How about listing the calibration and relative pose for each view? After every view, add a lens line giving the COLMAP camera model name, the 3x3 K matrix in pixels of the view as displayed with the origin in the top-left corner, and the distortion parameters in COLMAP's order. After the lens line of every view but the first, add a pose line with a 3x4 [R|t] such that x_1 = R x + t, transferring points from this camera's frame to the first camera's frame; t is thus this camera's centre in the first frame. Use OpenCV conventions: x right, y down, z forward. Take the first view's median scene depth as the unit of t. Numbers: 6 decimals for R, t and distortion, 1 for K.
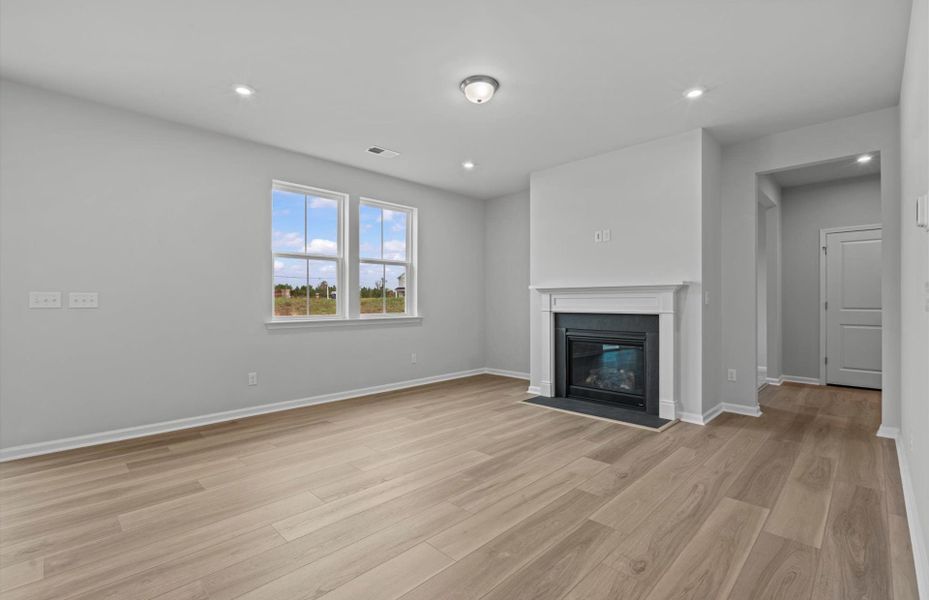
lens RADIAL K [[416.0, 0, 464.6], [0, 416.0, 308.5], [0, 0, 1]] dist [0.005386, -0.000386]
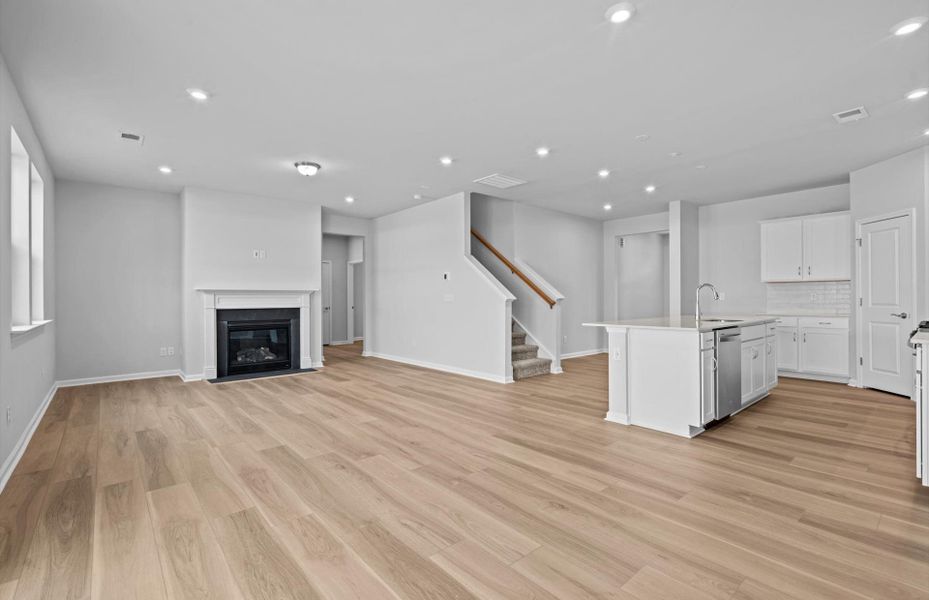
lens RADIAL K [[416.0, 0, 463.6], [0, 416.0, 299.2], [0, 0, 1]] dist [0.005386, -0.000386]
pose [[0.077497, 0.001082, 0.996992, -1.132723], [0.018930, 0.999818, -0.002557, -0.004107], [-0.996813, 0.019072, 0.077462, 0.200700]]
